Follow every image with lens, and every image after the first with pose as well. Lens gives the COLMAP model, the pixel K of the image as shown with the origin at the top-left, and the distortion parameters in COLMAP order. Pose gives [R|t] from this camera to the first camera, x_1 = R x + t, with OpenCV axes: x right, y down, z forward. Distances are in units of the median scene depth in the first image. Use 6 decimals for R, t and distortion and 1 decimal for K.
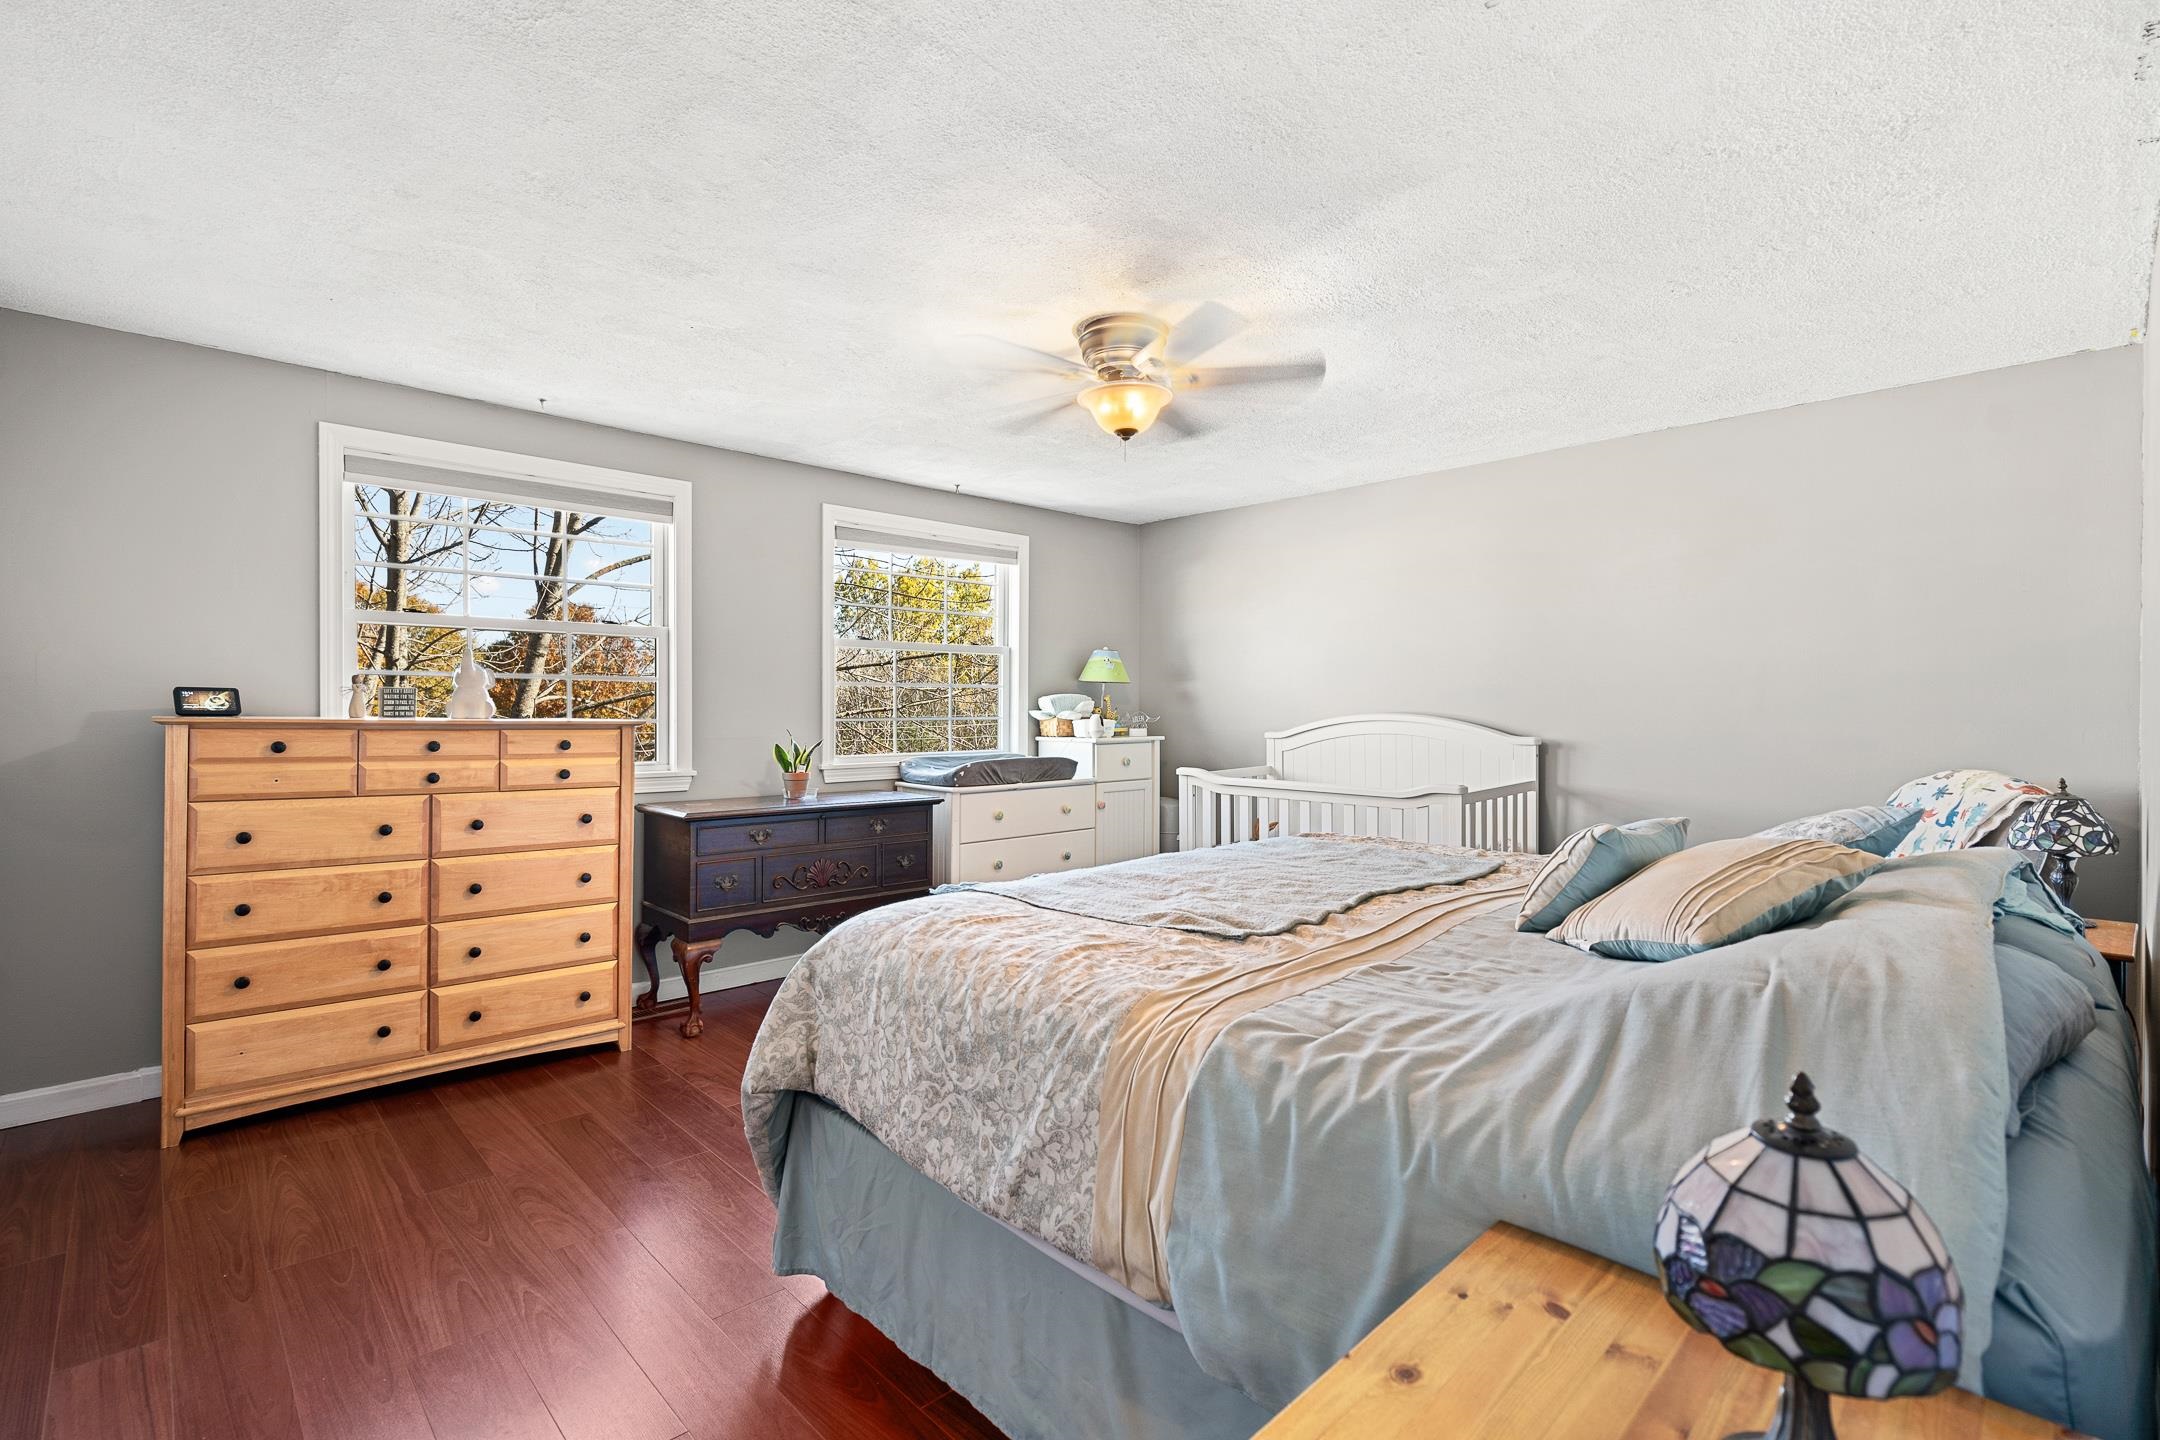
lens RADIAL K [[986.3, 0, 1075.7], [0, 986.3, 713.2], [0, 0, 1]] dist [-0.011034, 0.000593]
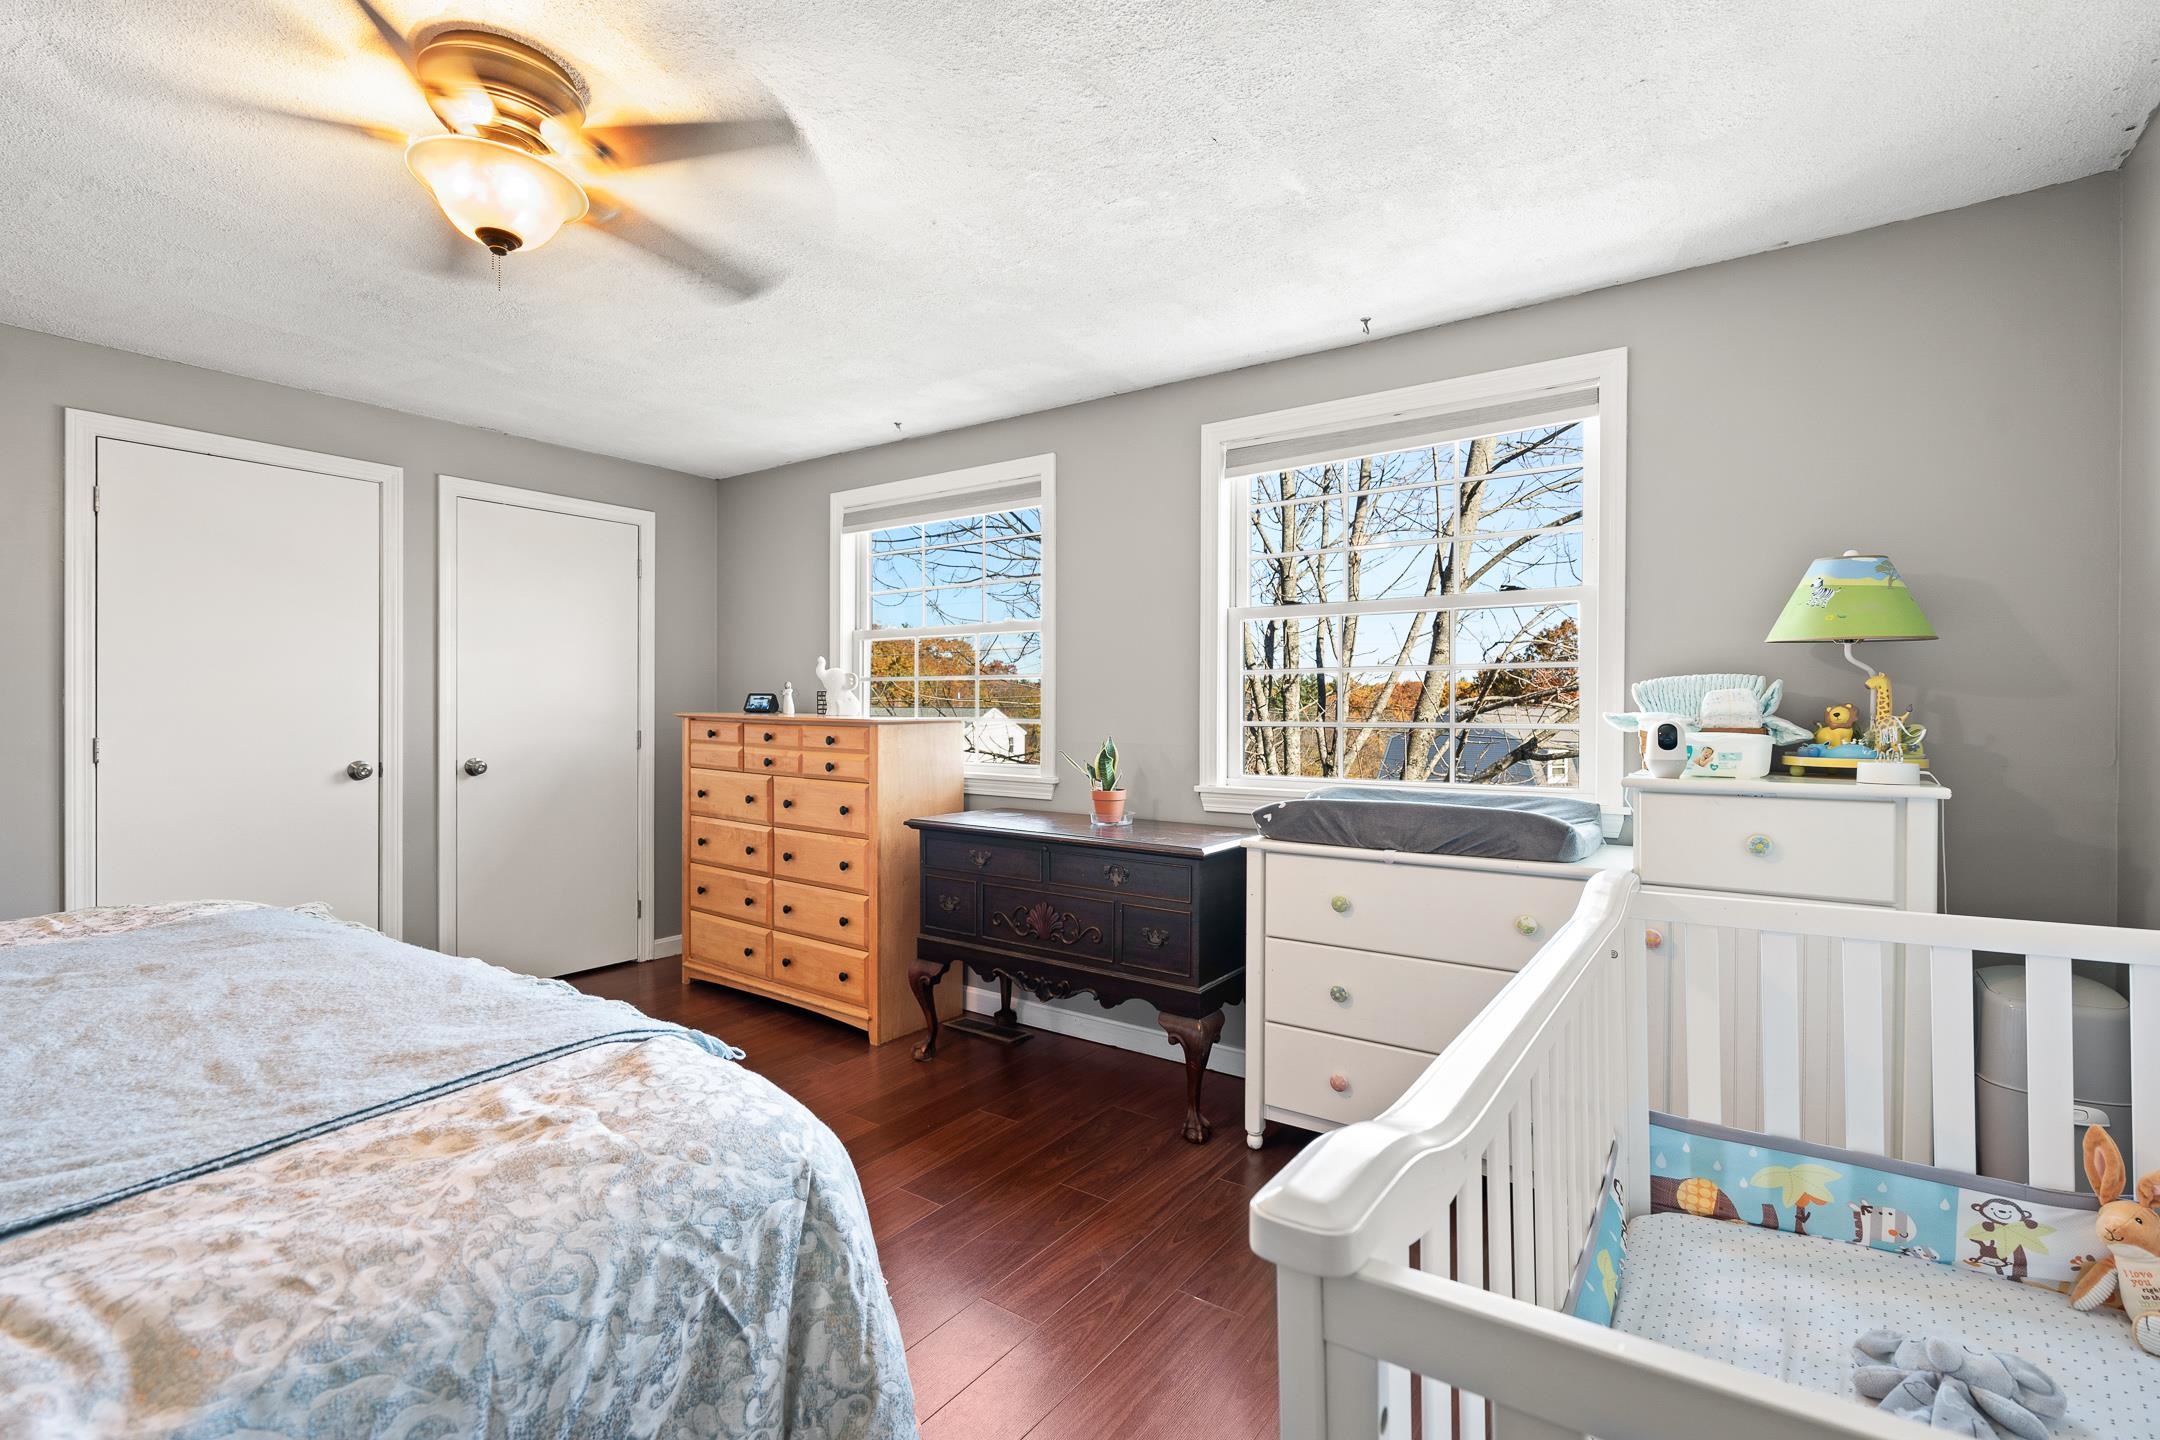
lens RADIAL K [[986.3, 0, 1074.6], [0, 986.3, 708.4], [0, 0, 1]] dist [-0.011034, 0.000593]
pose [[0.181793, -0.002346, -0.983334, 0.614043], [-0.007098, 0.999968, -0.003698, -0.001009], [0.983311, 0.007652, 0.181770, 1.077168]]
